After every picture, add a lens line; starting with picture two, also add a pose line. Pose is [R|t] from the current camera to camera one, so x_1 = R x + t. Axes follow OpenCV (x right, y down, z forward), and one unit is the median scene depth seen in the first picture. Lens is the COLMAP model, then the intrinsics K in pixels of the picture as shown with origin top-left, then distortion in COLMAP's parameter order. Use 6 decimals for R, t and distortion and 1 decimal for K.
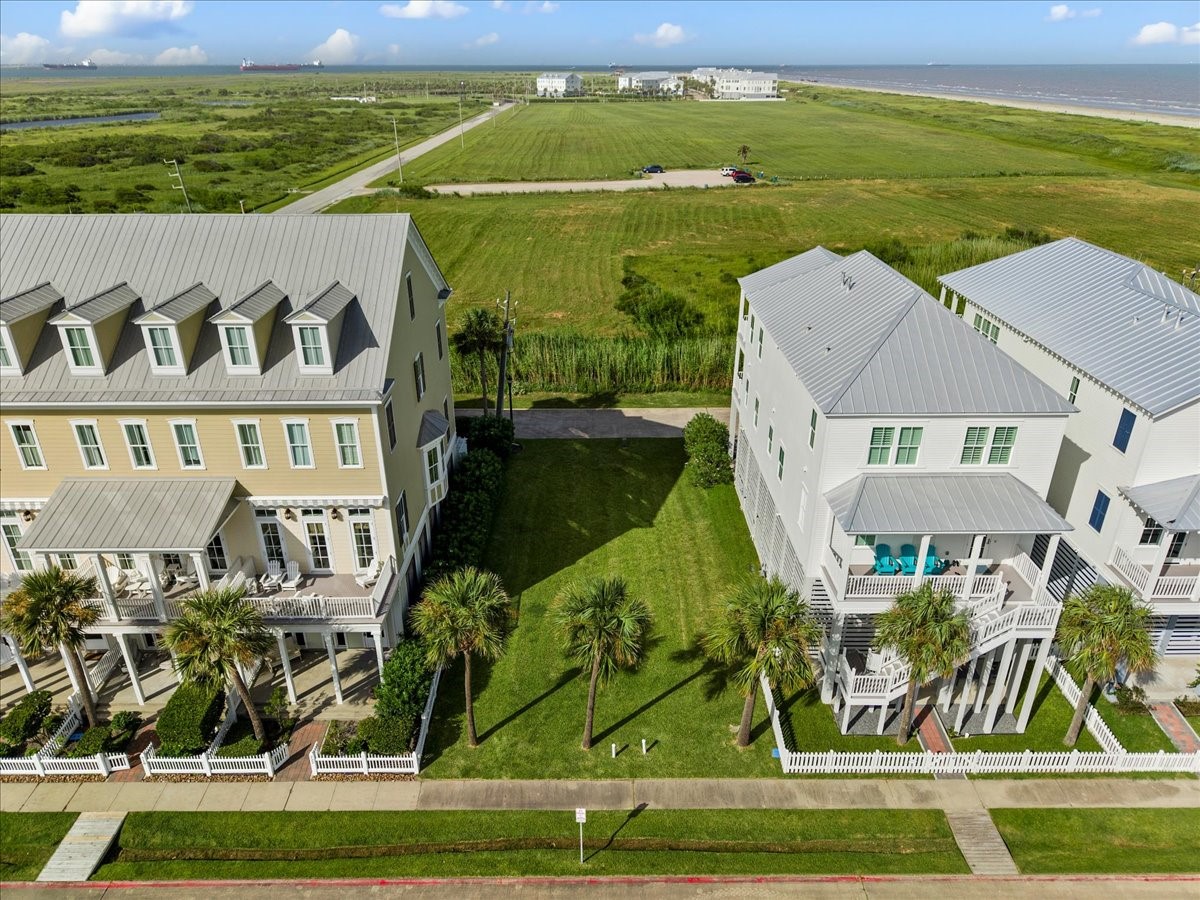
lens RADIAL K [[801.4, 0, 600.0], [0, 801.4, 450.0], [0, 0, 1]] dist [0.003014, -0.001262]
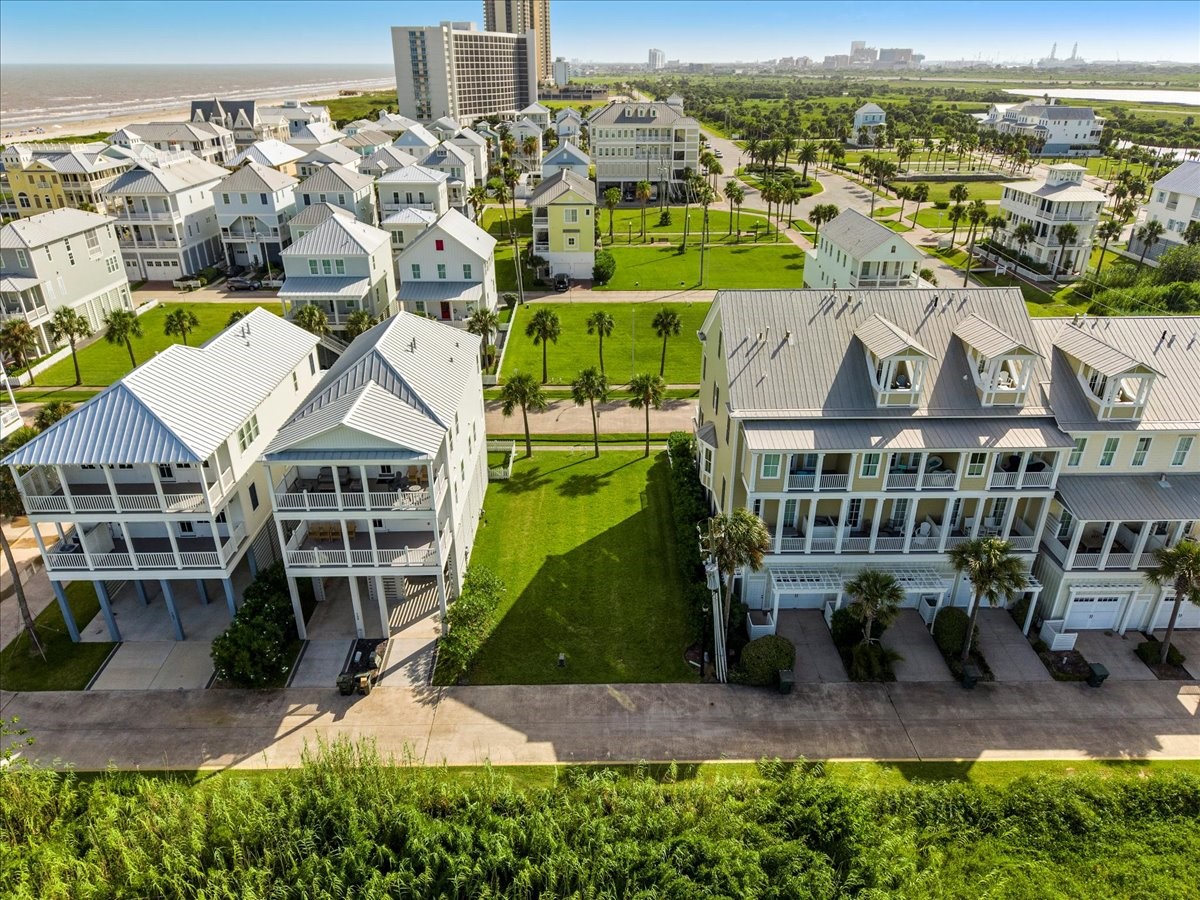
lens RADIAL K [[801.4, 0, 600.0], [0, 801.4, 450.0], [0, 0, 1]] dist [0.003014, -0.001262]
pose [[-0.999981, 0.003569, -0.004963, -0.007932], [-0.001655, 0.623441, 0.781869, -1.021064], [0.005884, 0.781863, -0.623423, 1.741067]]
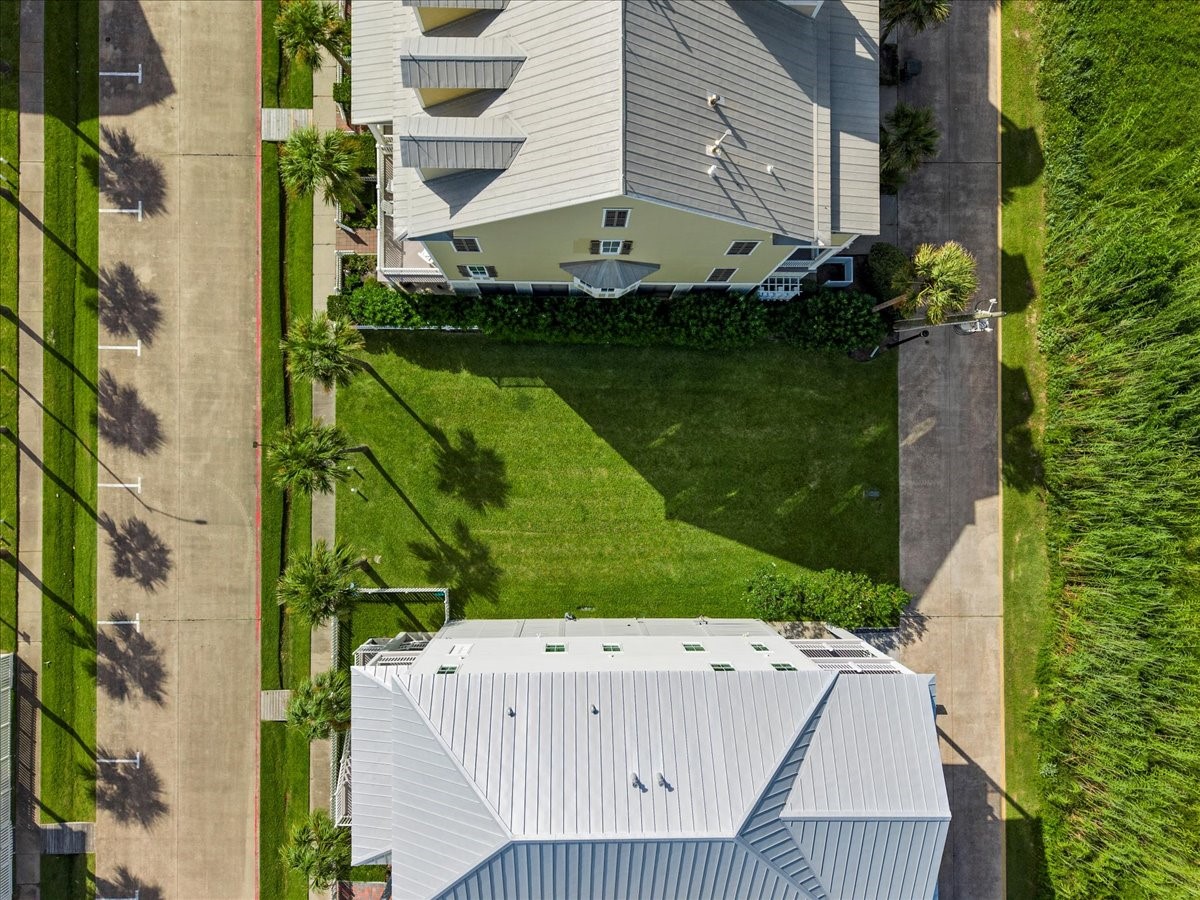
lens RADIAL K [[801.4, 0, 600.0], [0, 801.4, 450.0], [0, 0, 1]] dist [0.003014, -0.001262]
pose [[-0.010275, 0.999887, -0.010980, -0.001419], [-0.452767, 0.005139, 0.891614, -0.749917], [0.891570, 0.014133, 0.452663, 0.541229]]
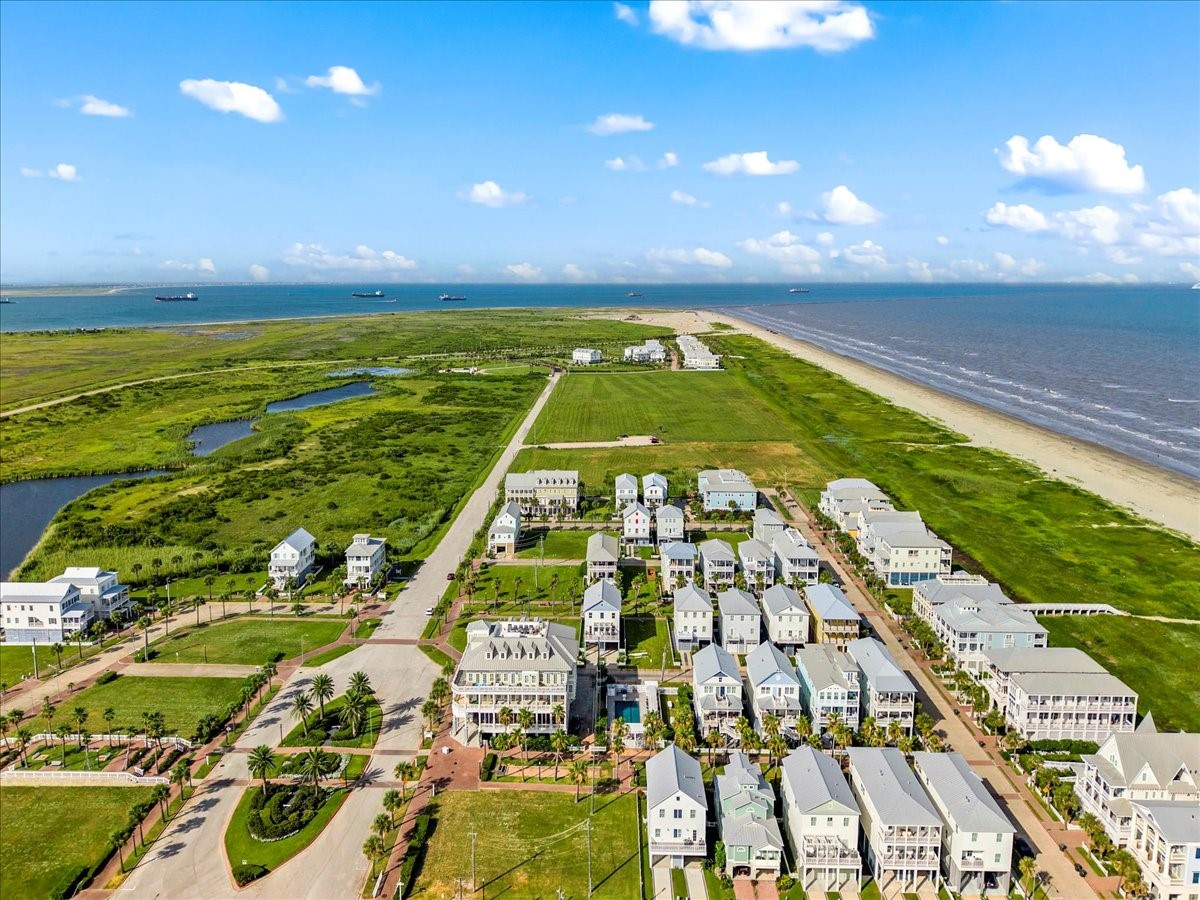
lens RADIAL K [[801.4, 0, 600.0], [0, 801.4, 450.0], [0, 0, 1]] dist [0.003014, -0.001262]
pose [[0.999625, 0.007566, -0.026322, 0.262982], [-0.013577, 0.971569, -0.236368, 1.552874], [0.023785, 0.236637, 0.971307, -7.505156]]
